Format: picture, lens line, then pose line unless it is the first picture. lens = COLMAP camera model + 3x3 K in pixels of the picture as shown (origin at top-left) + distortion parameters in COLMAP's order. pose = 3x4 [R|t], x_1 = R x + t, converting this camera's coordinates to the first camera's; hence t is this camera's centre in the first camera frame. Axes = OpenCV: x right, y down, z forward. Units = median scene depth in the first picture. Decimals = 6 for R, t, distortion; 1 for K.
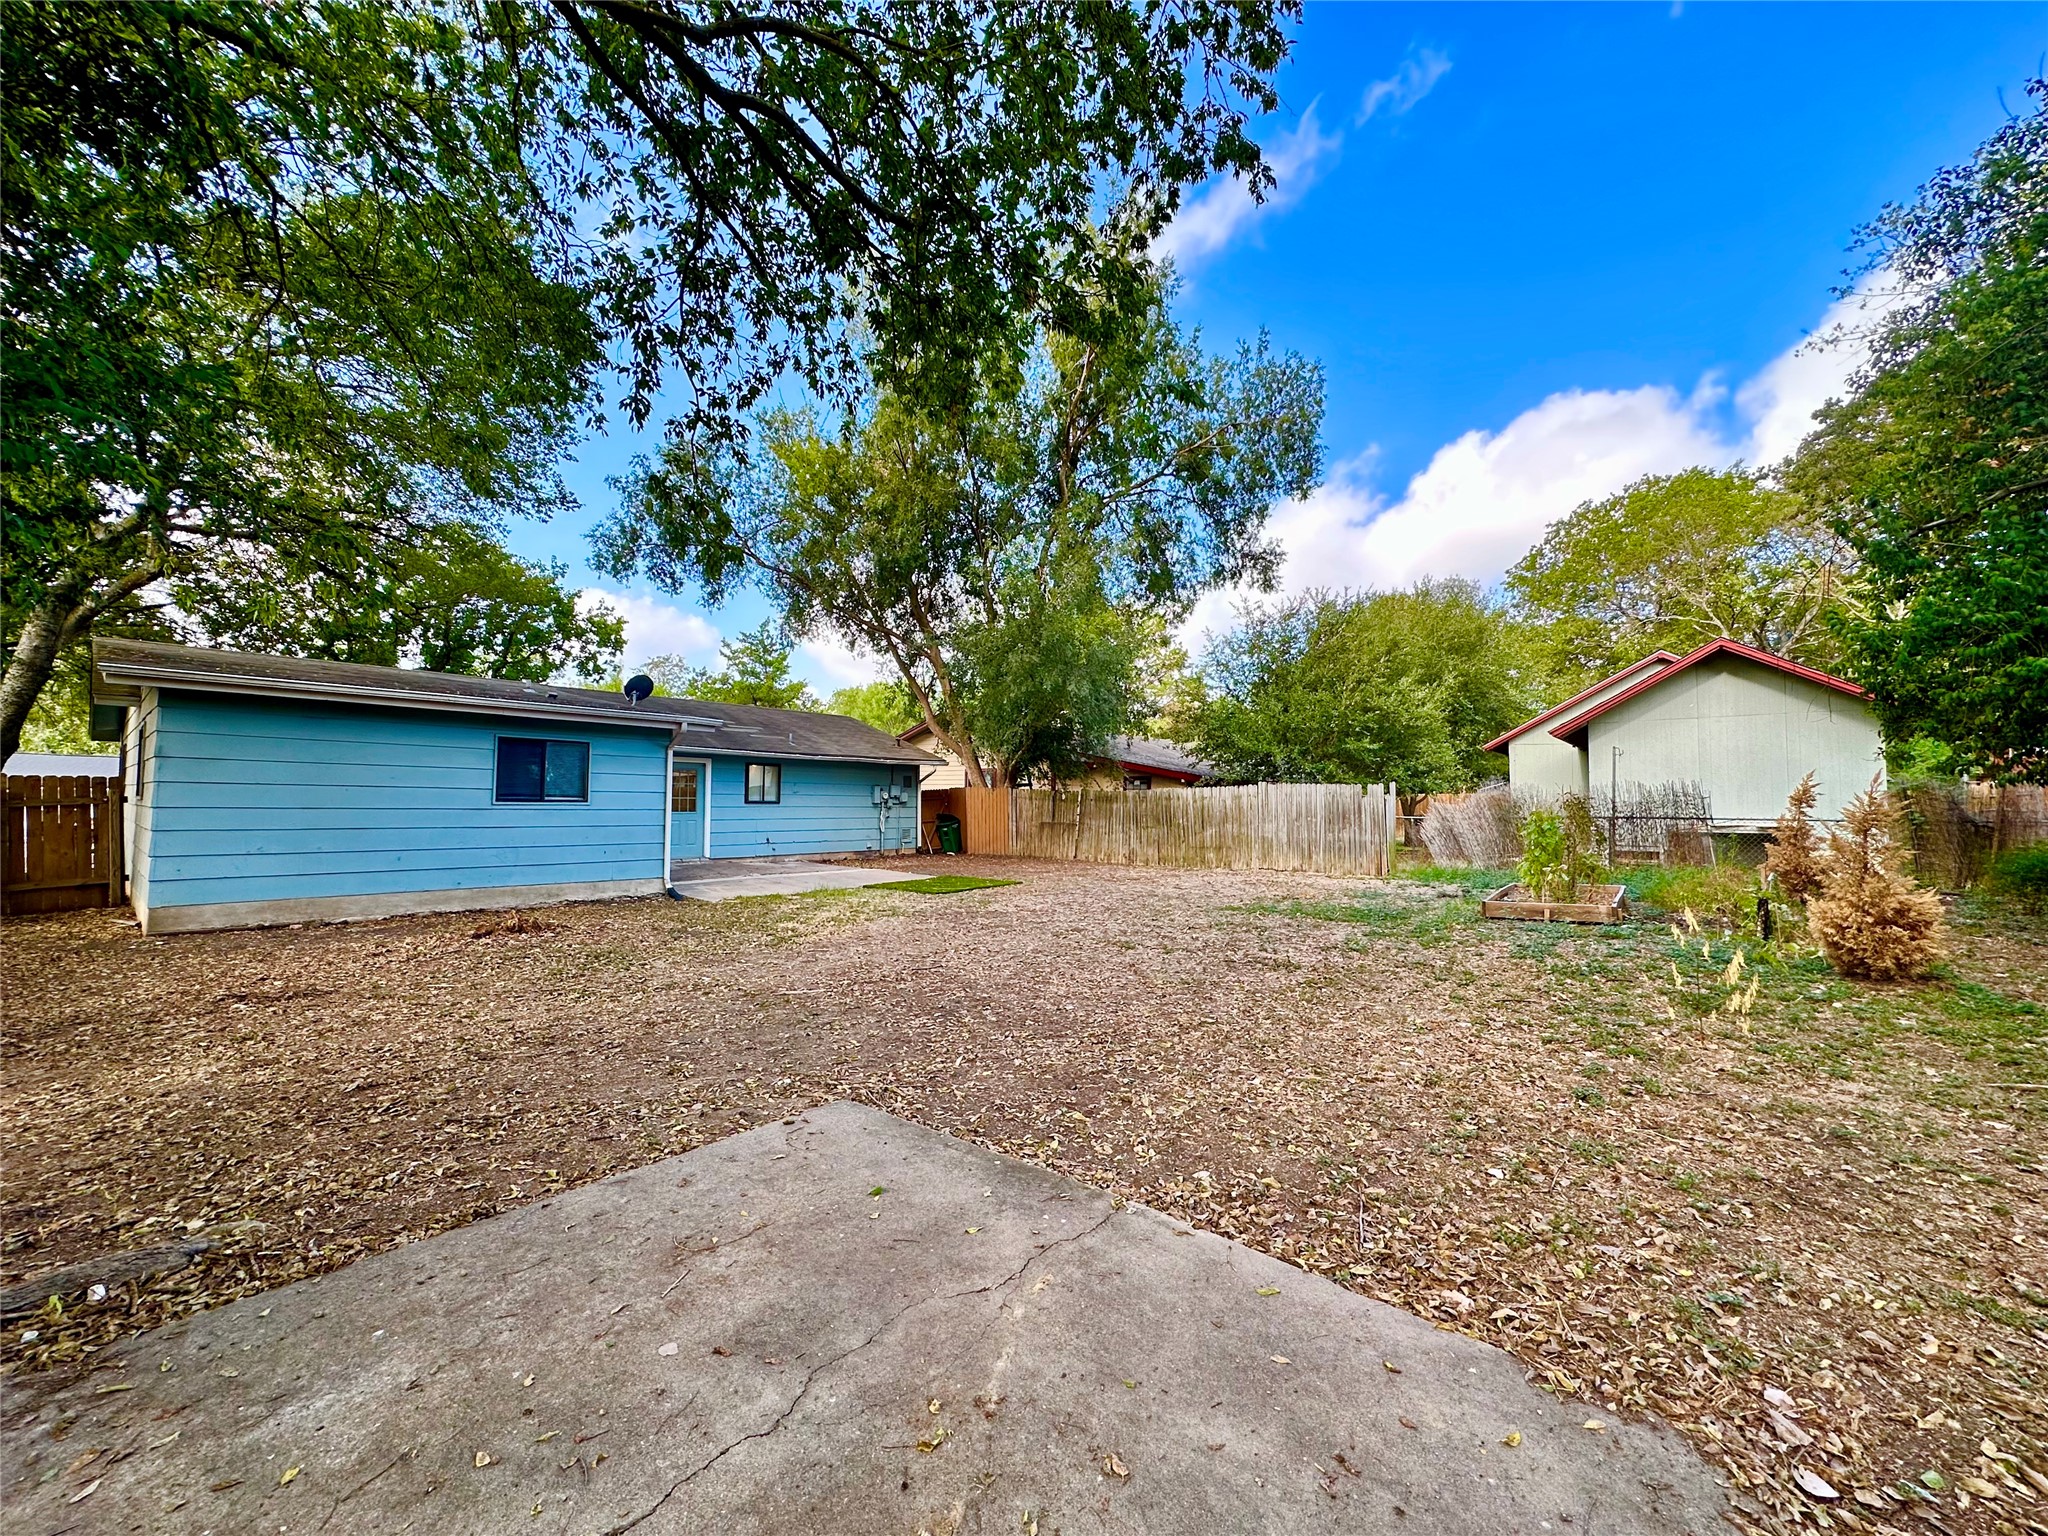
lens RADIAL K [[817.3, 0, 1019.1], [0, 817.3, 772.2], [0, 0, 1]] dist [0.000791, -0.000034]
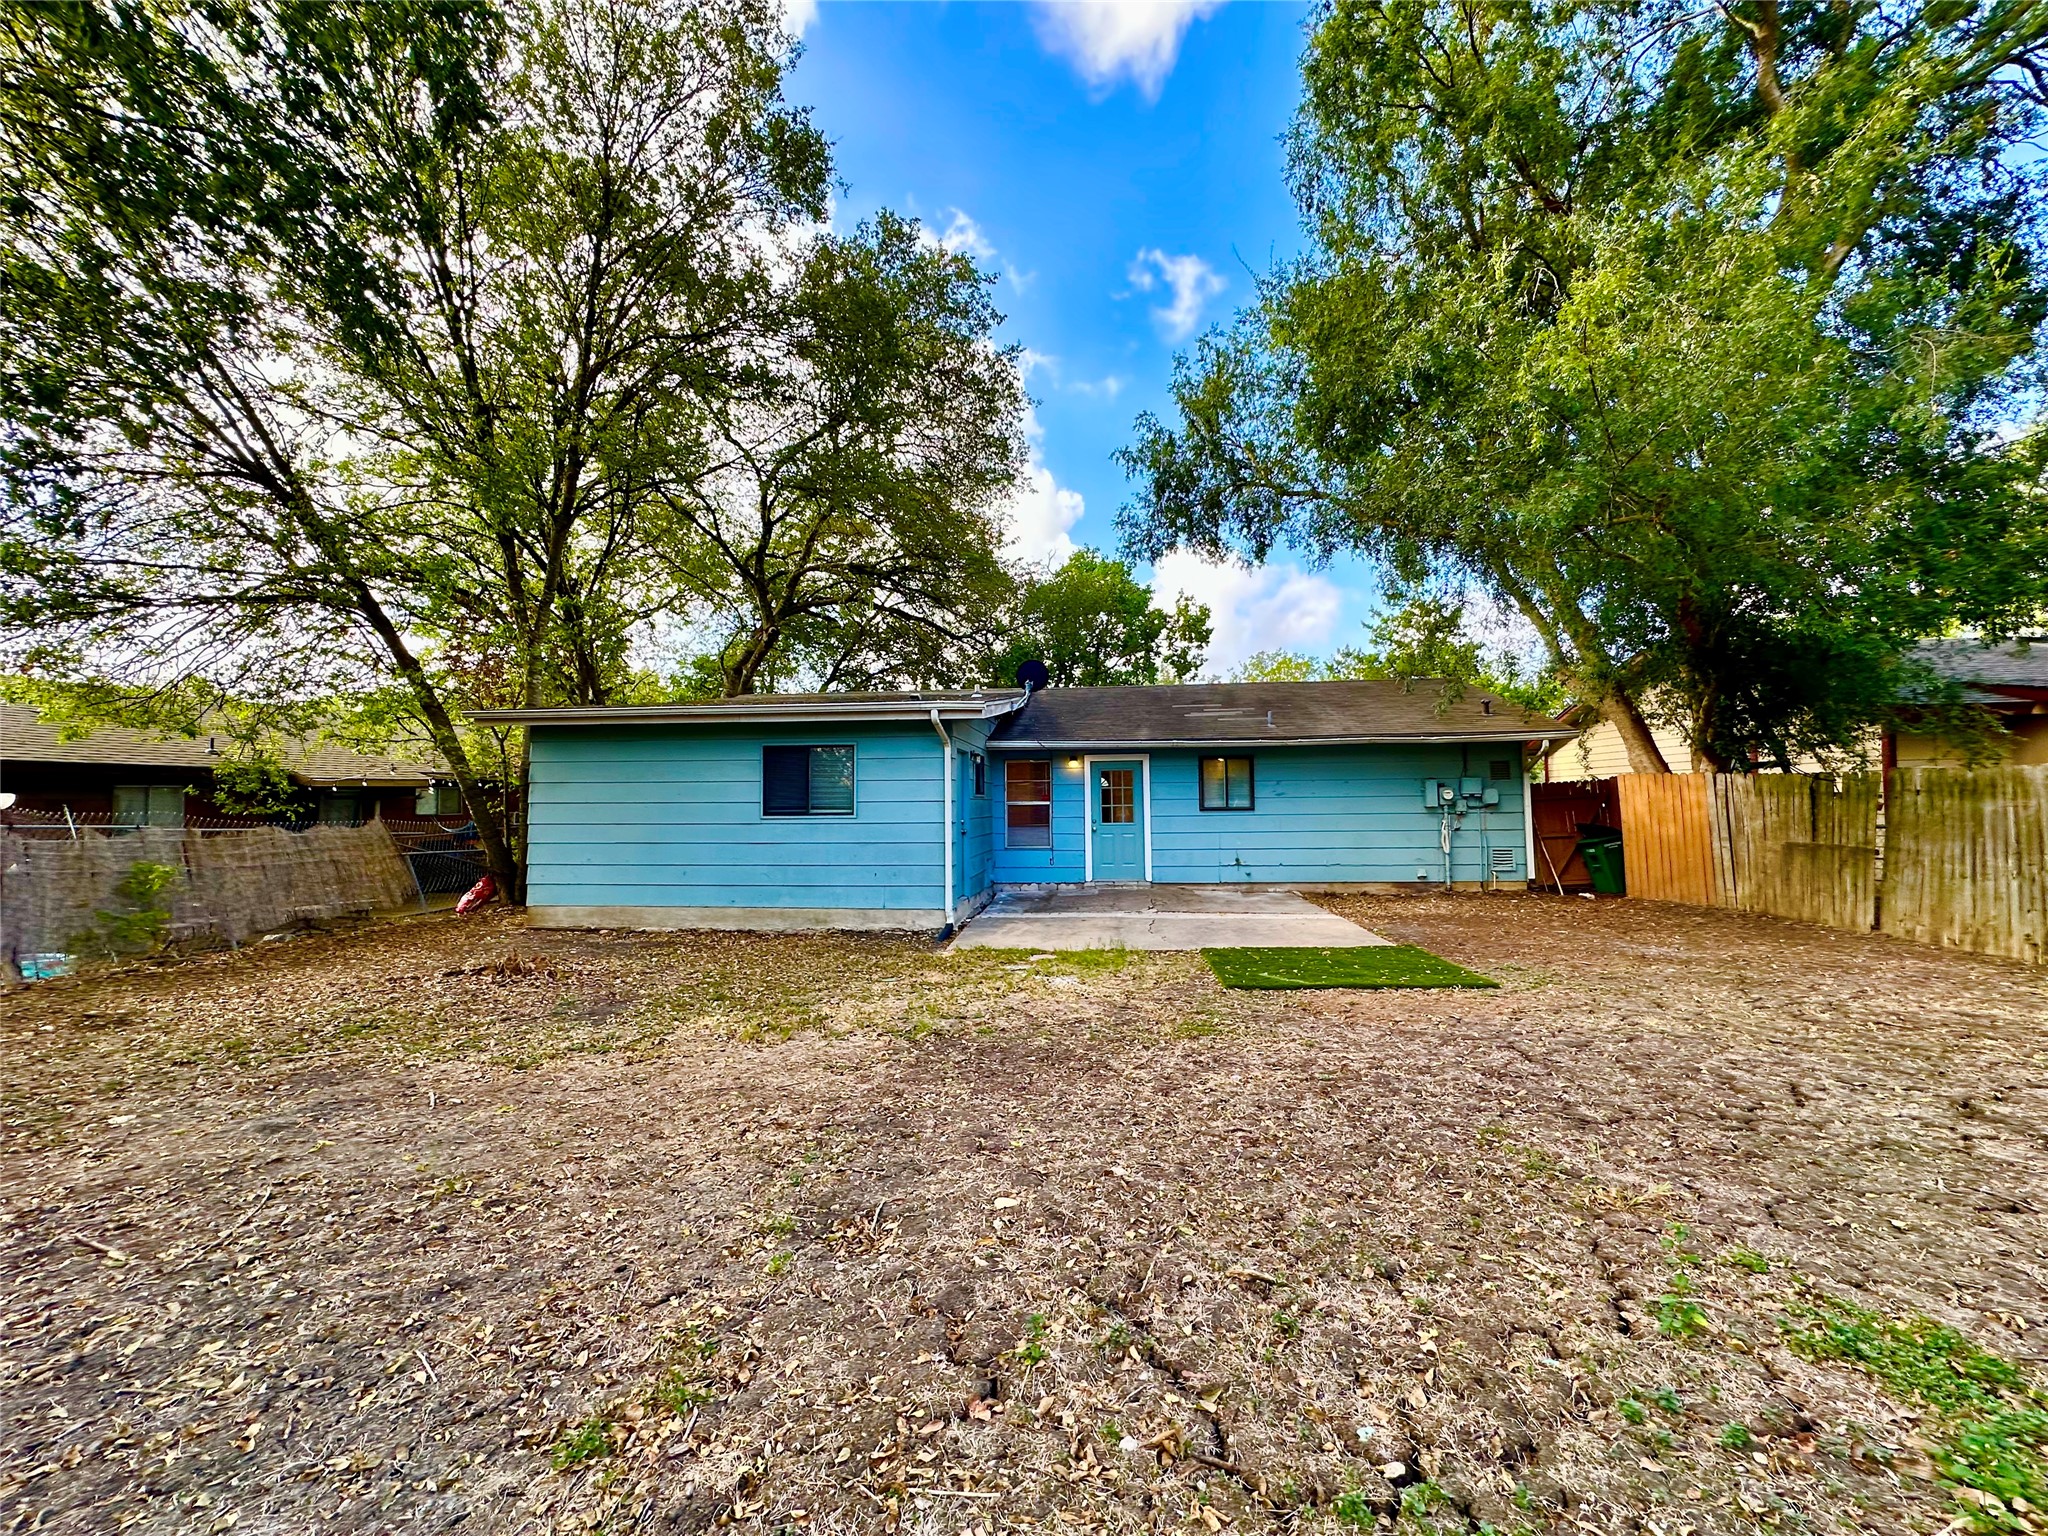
lens RADIAL K [[817.3, 0, 1026.1], [0, 817.3, 764.0], [0, 0, 1]] dist [0.000791, -0.000034]
pose [[0.568757, -0.057630, -0.820484, 0.176422], [0.046511, 0.998200, -0.037871, 0.014754], [0.821190, -0.016622, 0.570413, 0.411715]]
